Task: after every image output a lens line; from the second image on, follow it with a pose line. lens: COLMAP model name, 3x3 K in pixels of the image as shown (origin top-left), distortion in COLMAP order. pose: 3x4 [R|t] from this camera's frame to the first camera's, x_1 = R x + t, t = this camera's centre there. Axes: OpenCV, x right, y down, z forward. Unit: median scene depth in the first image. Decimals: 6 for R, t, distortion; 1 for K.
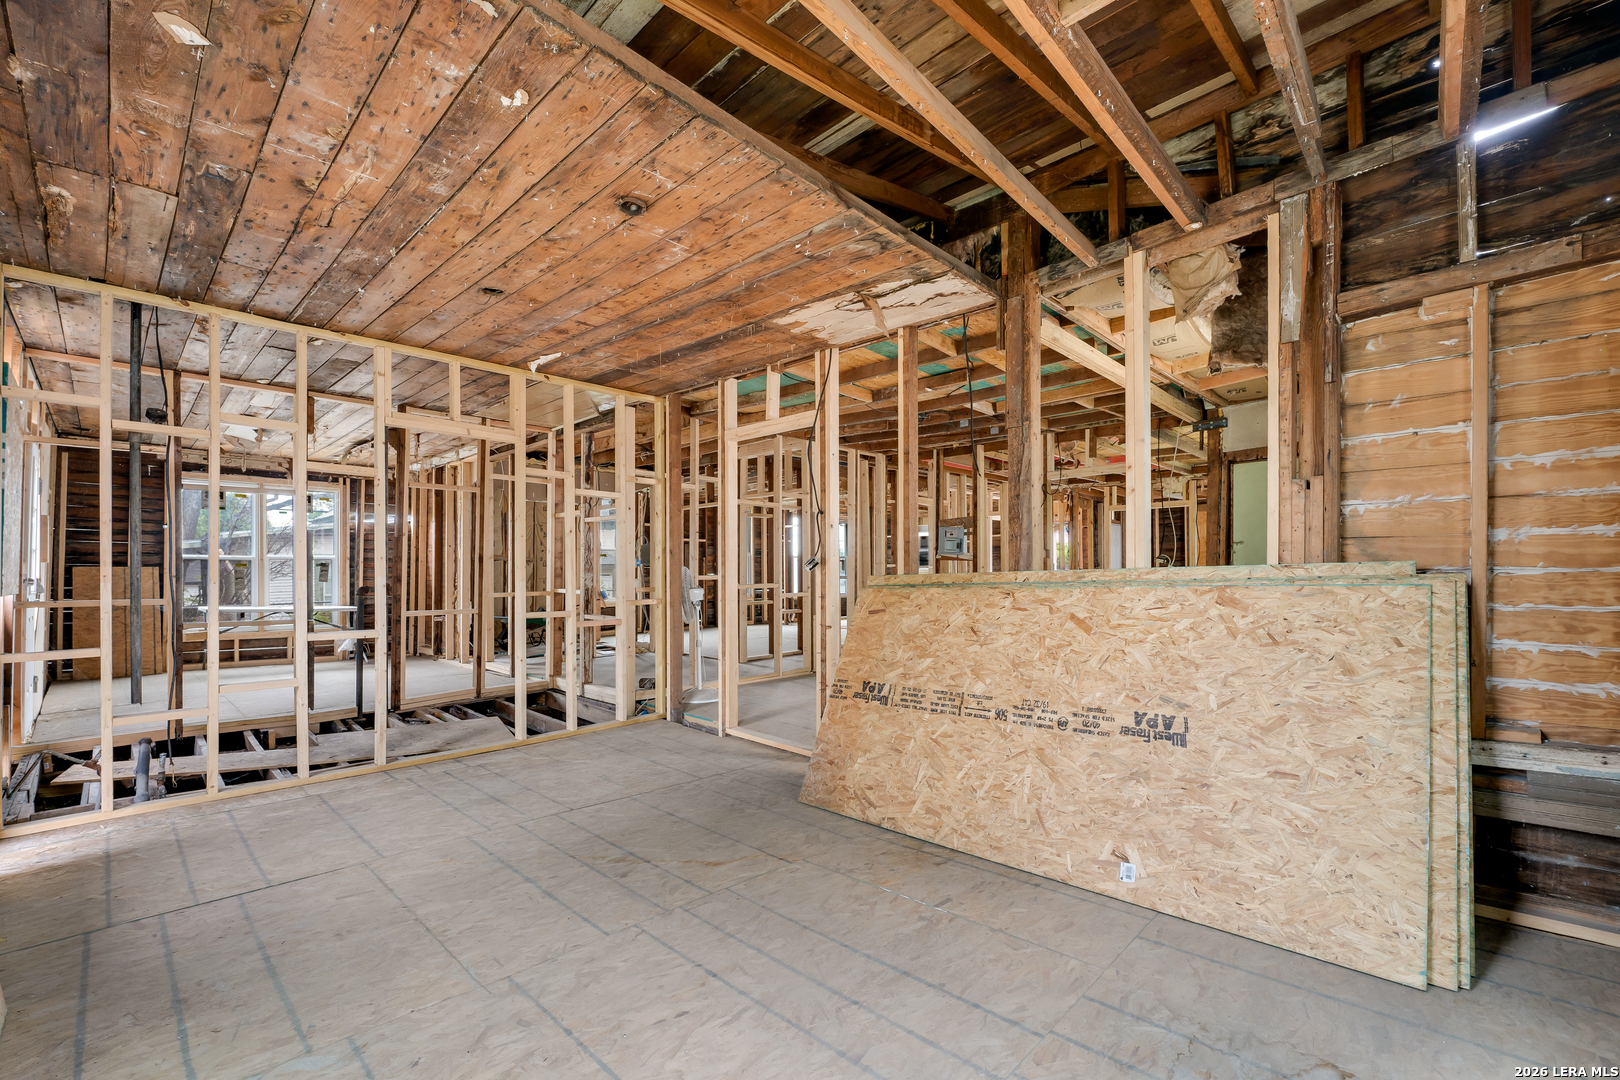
lens RADIAL K [[674.2, 0, 775.5], [0, 674.2, 576.8], [0, 0, 1]] dist [-0.014499, 0.002246]
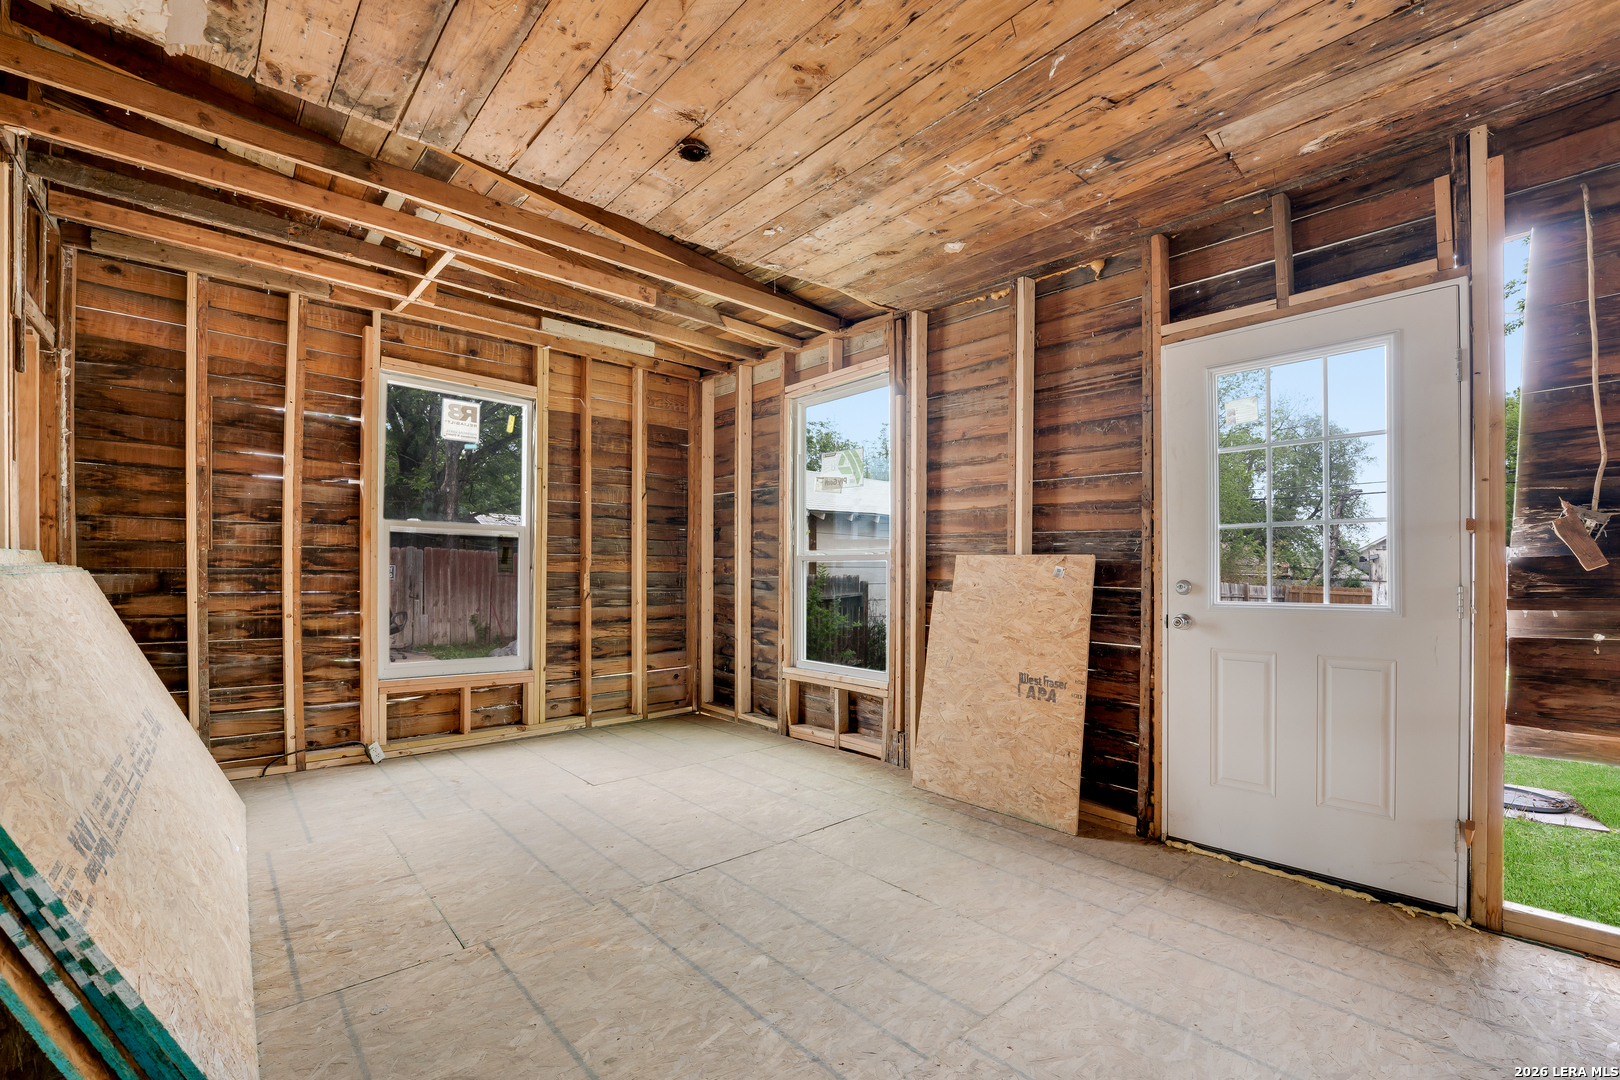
lens RADIAL K [[715.6, 0, 797.4], [0, 715.6, 576.8], [0, 0, 1]] dist [-0.020168, -0.001305]
pose [[-0.997517, -0.000465, 0.070430, -0.237749], [-0.000704, 0.999994, -0.003366, 0.012934], [-0.070428, -0.003407, -0.997511, 1.094125]]
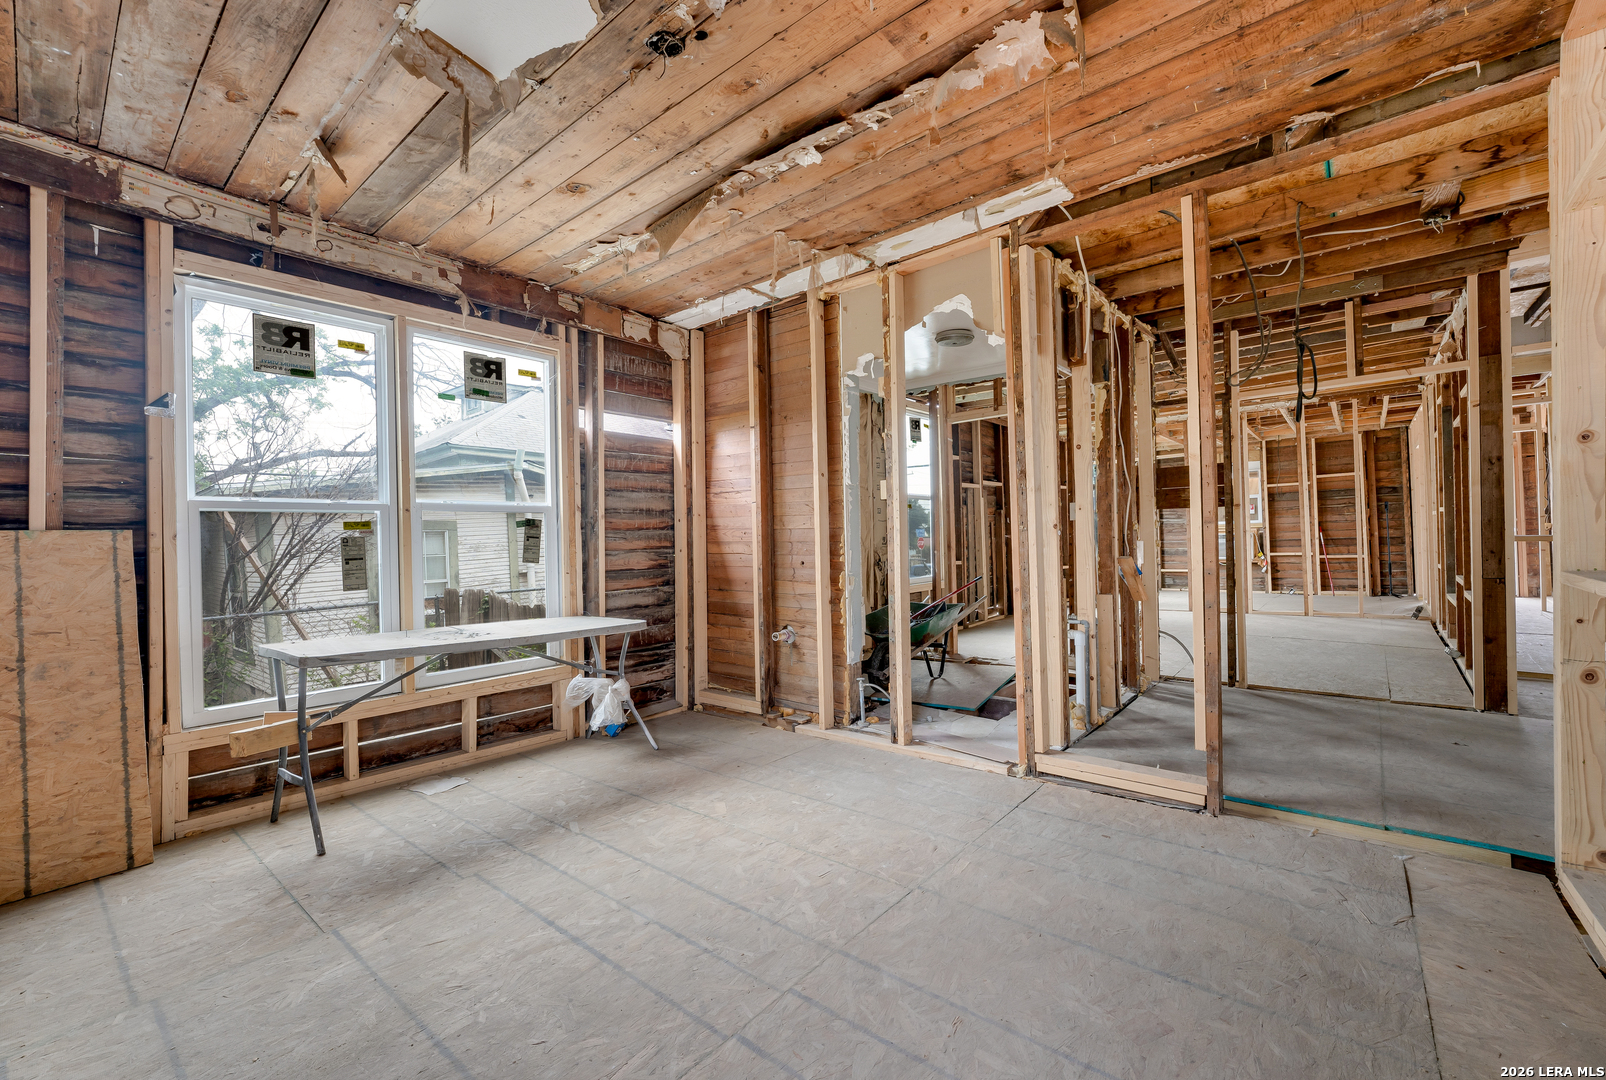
lens RADIAL K [[668.4, 0, 799.7], [0, 668.4, 539.7], [0, 0, 1]] dist [-0.014499, 0.002246]
pose [[0.995879, -0.023552, 0.087576, -1.103959], [0.024422, 0.999662, -0.008882, 0.002129], [-0.087337, 0.010984, 0.996118, 1.141202]]
